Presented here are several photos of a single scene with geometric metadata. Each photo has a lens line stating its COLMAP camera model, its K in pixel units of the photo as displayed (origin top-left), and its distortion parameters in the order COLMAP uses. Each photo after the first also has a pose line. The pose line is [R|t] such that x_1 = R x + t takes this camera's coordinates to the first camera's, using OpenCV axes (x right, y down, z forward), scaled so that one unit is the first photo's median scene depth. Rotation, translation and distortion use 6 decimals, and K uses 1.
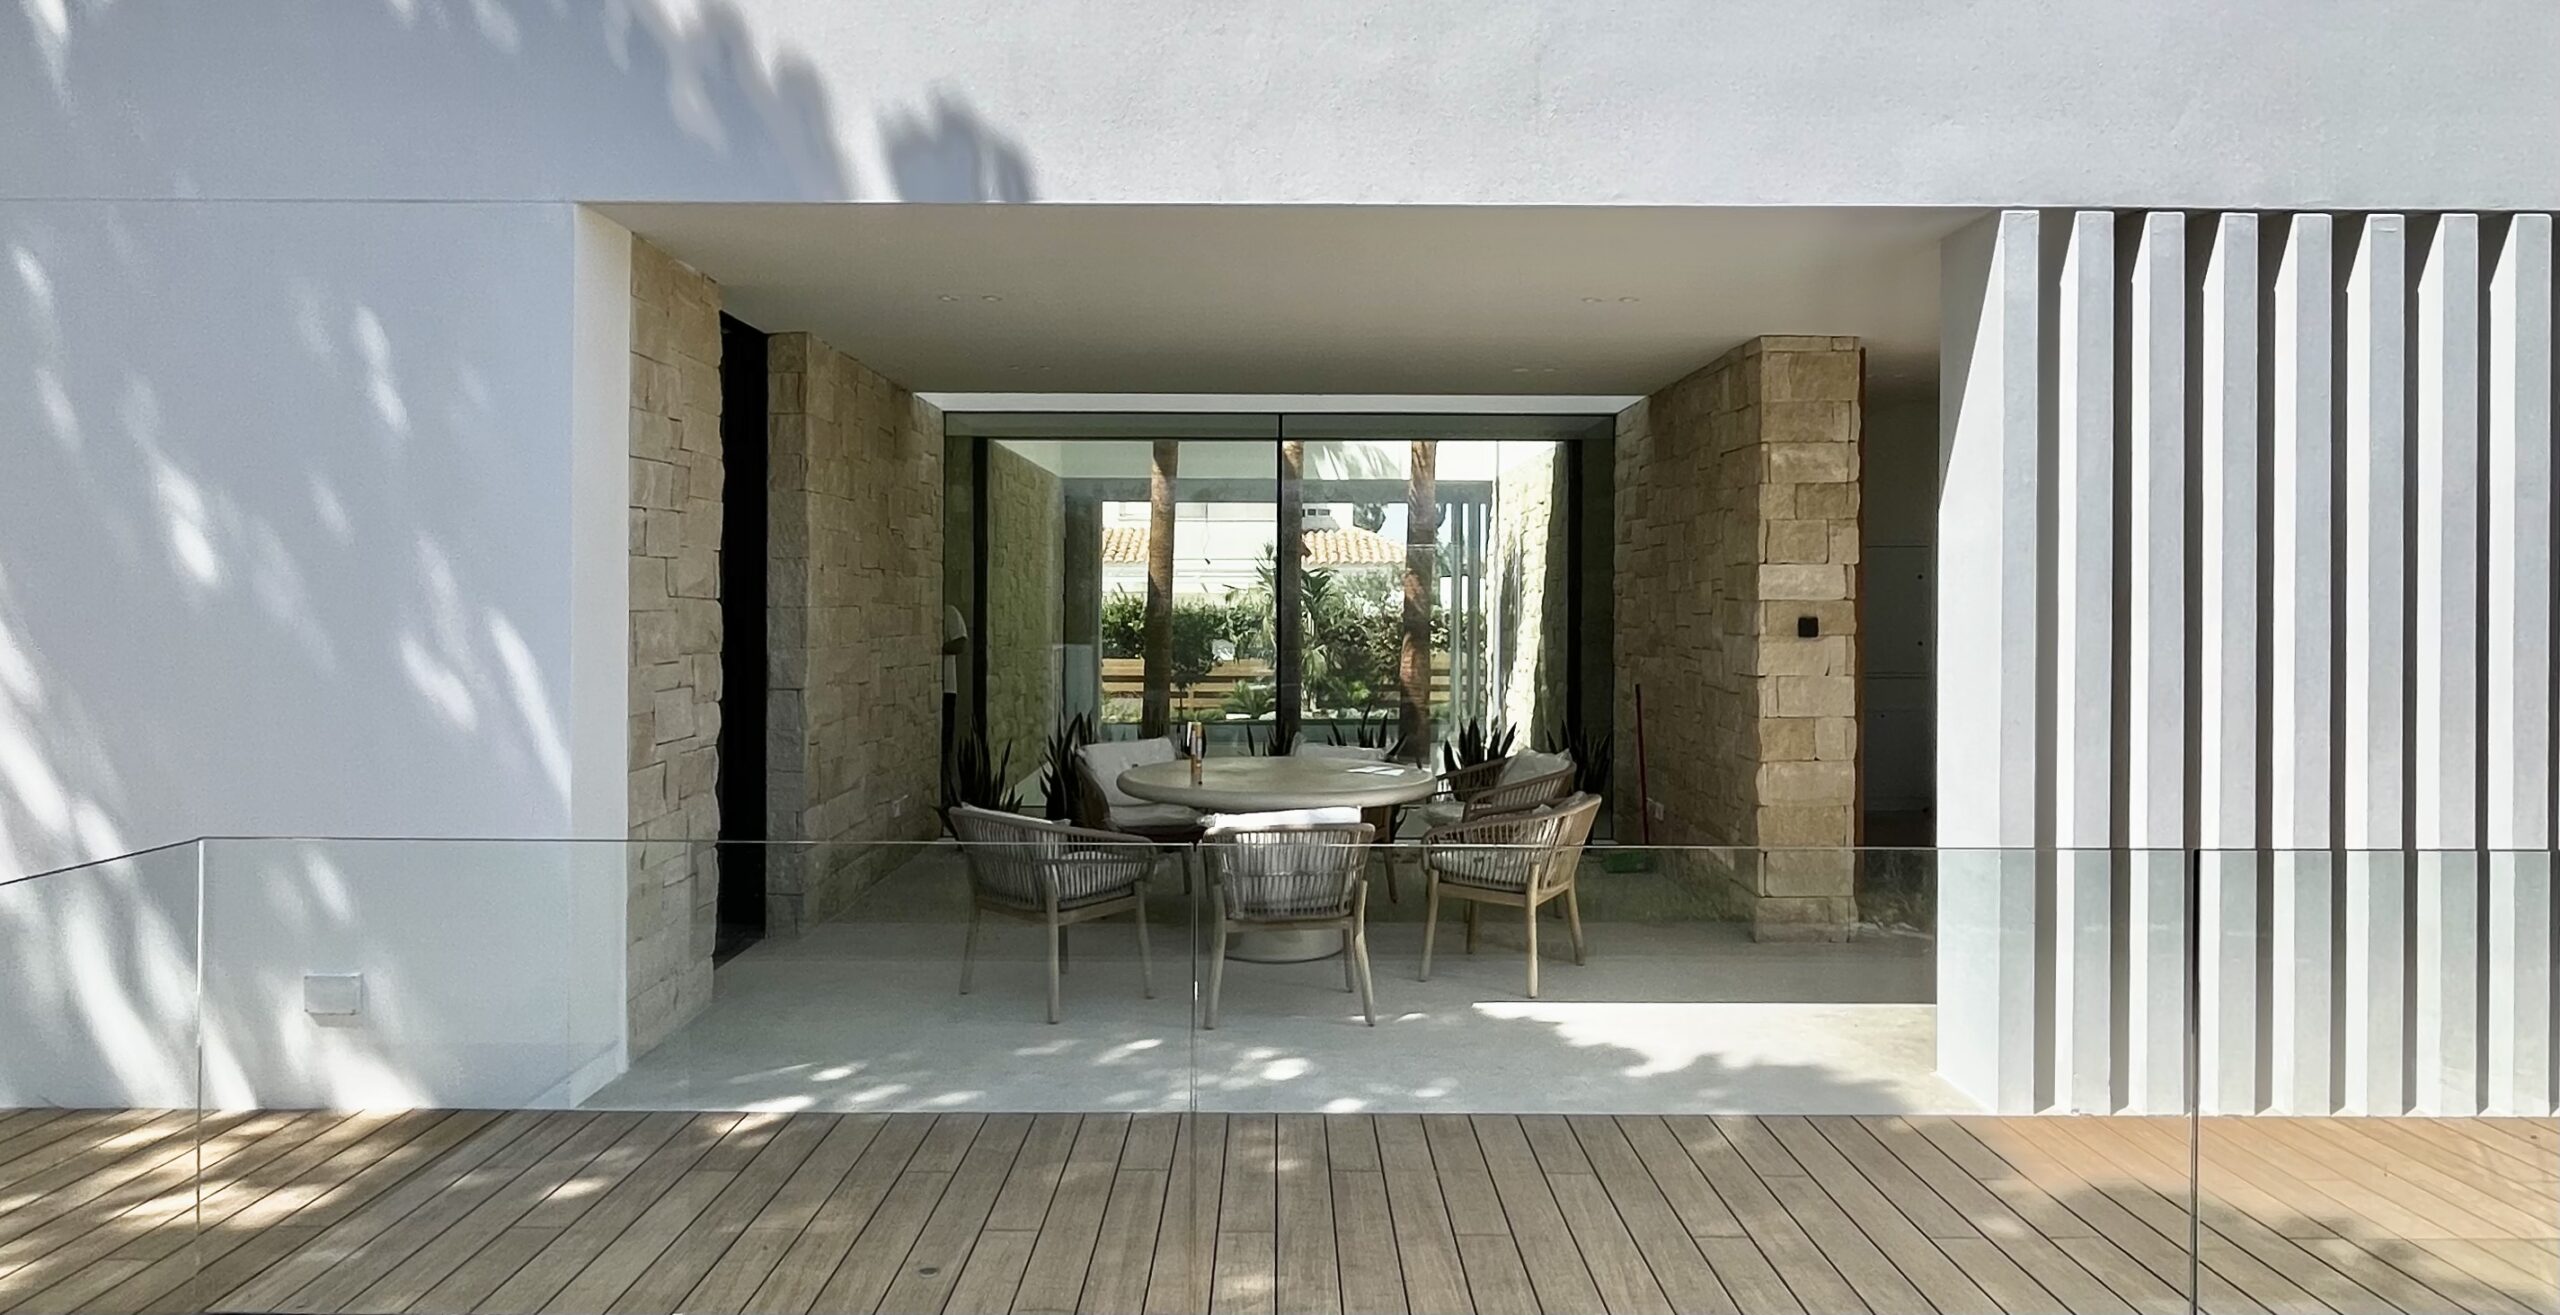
lens RADIAL K [[1477.2, 0, 1270.6], [0, 1477.2, 572.5], [0, 0, 1]] dist [-0.005732, -0.000449]
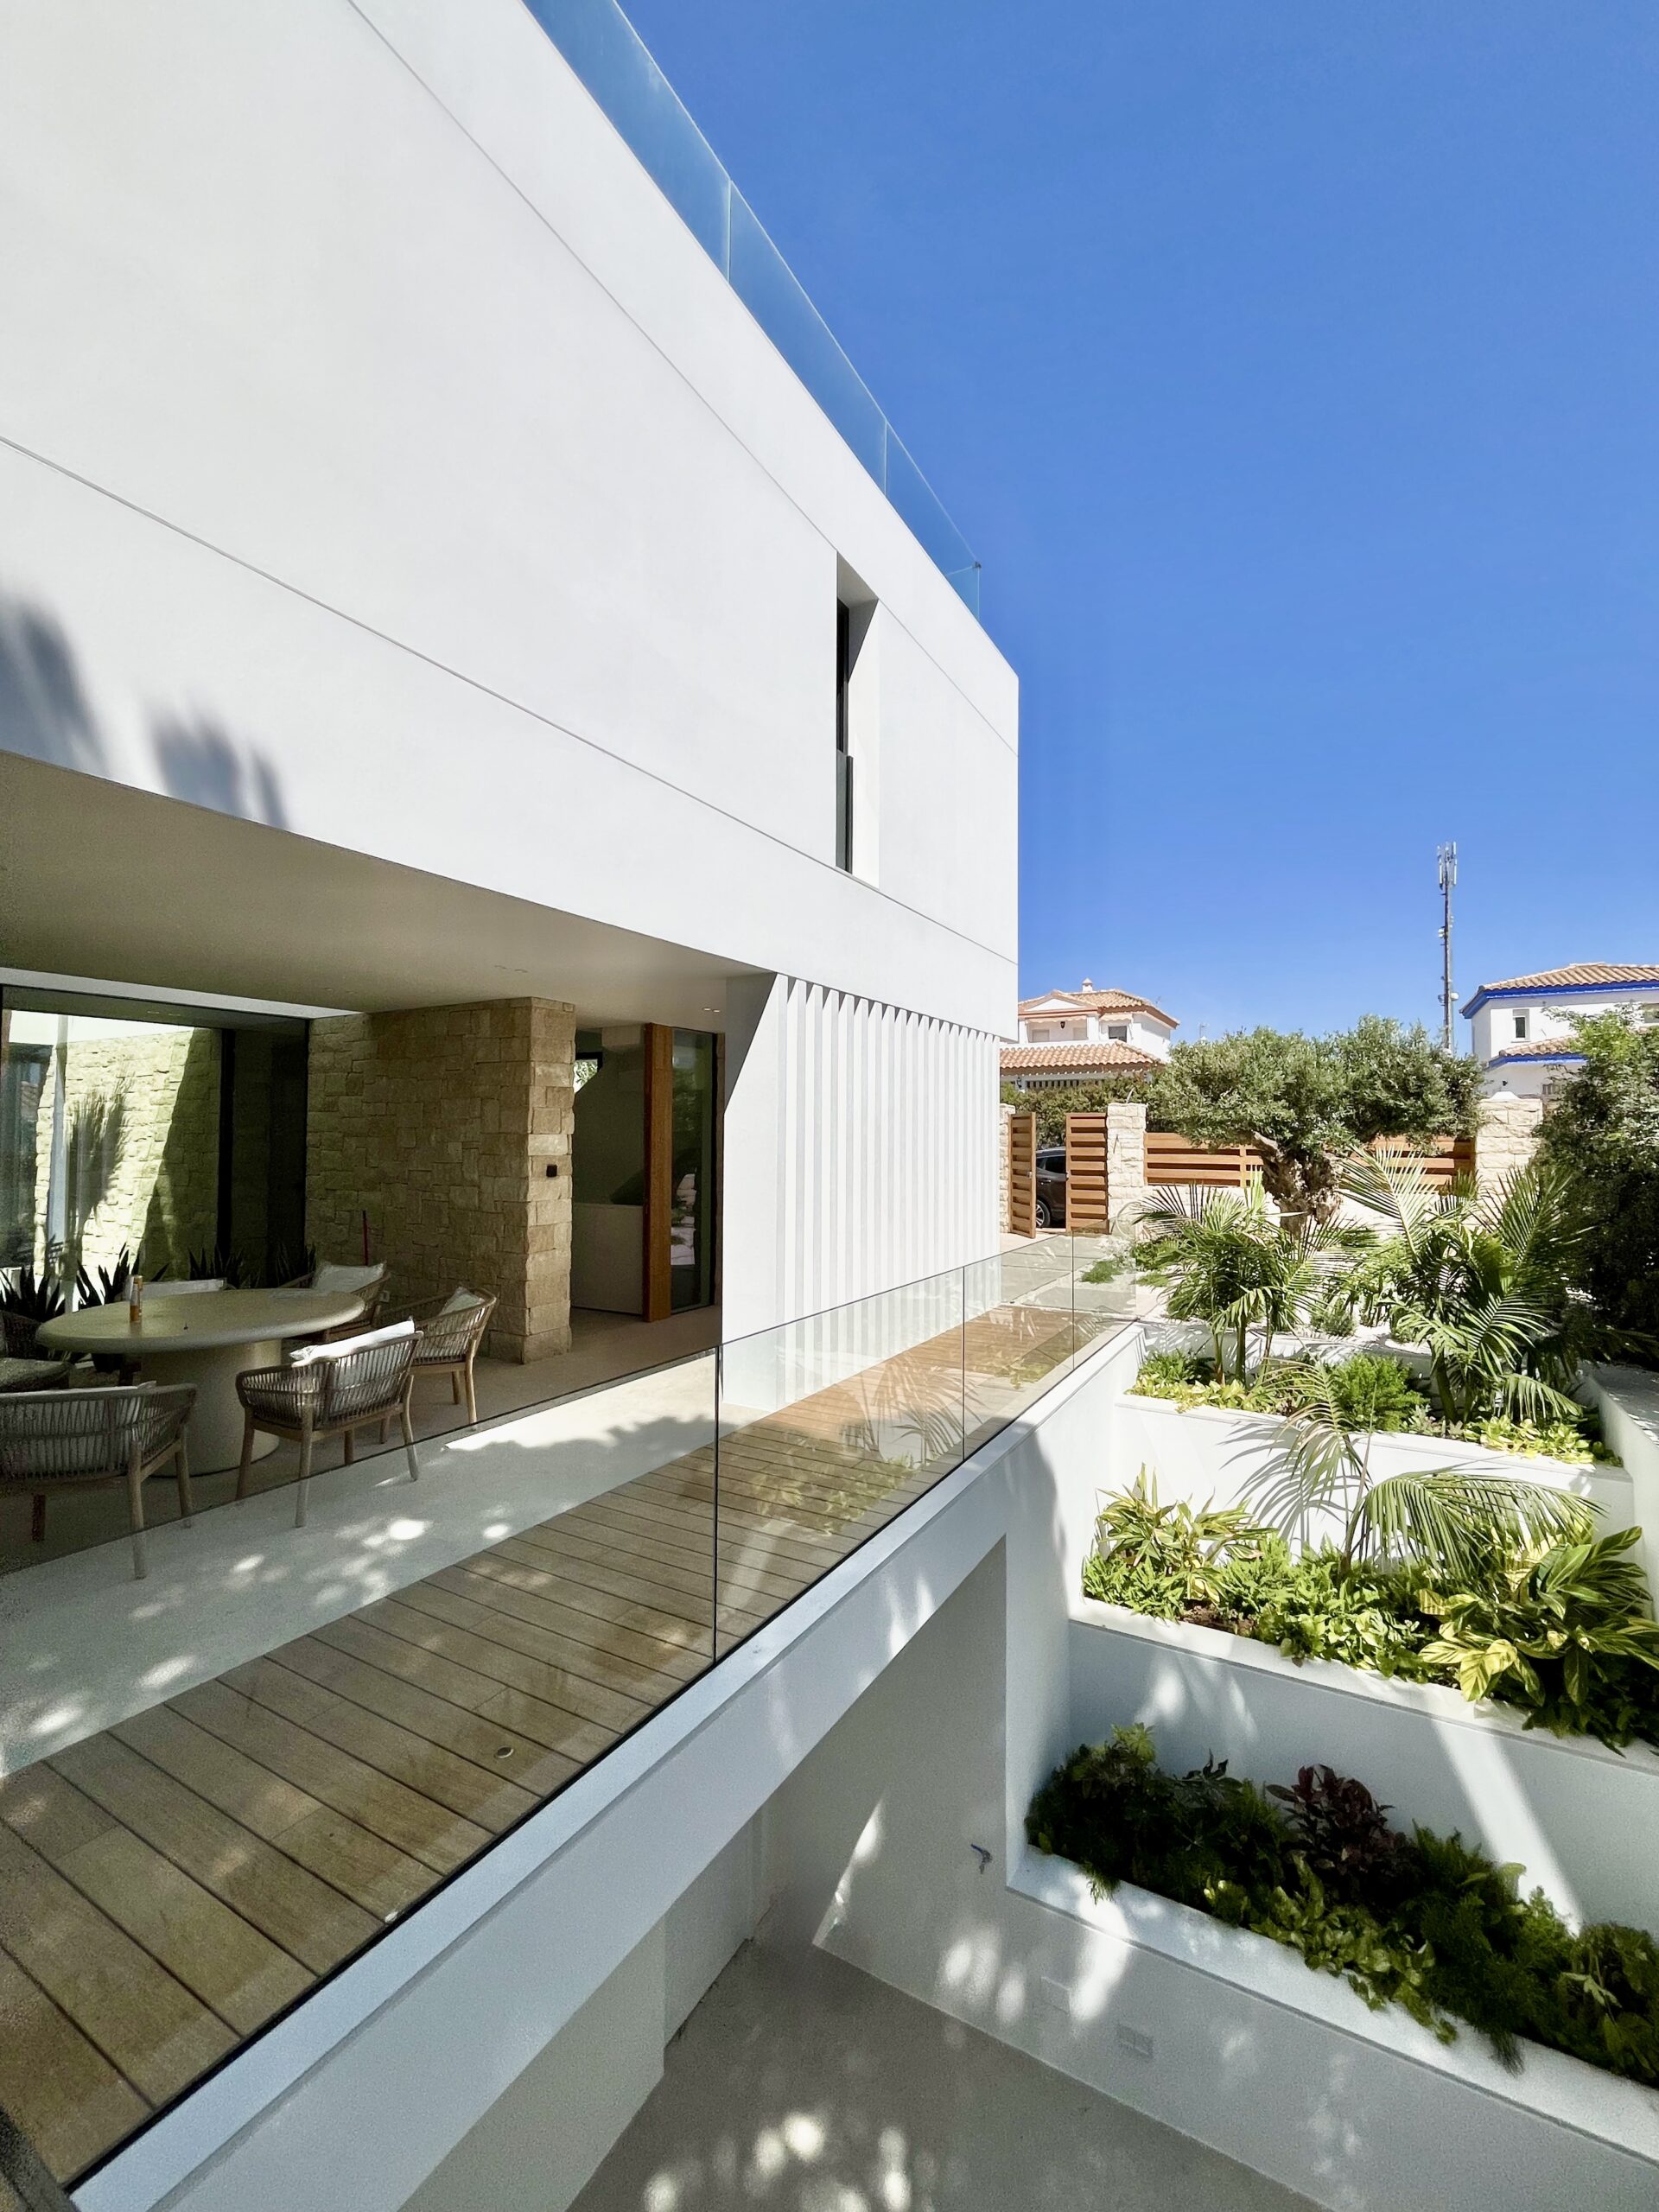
lens RADIAL K [[909.9, 0, 831.8], [0, 909.9, 1113.0], [0, 0, 1]] dist [-0.001342, 0.000005]
pose [[0.489005, 0.016384, 0.872127, -0.483525], [-0.017756, 0.999803, -0.008827, -0.032789], [-0.872100, -0.011169, 0.489200, 0.257098]]
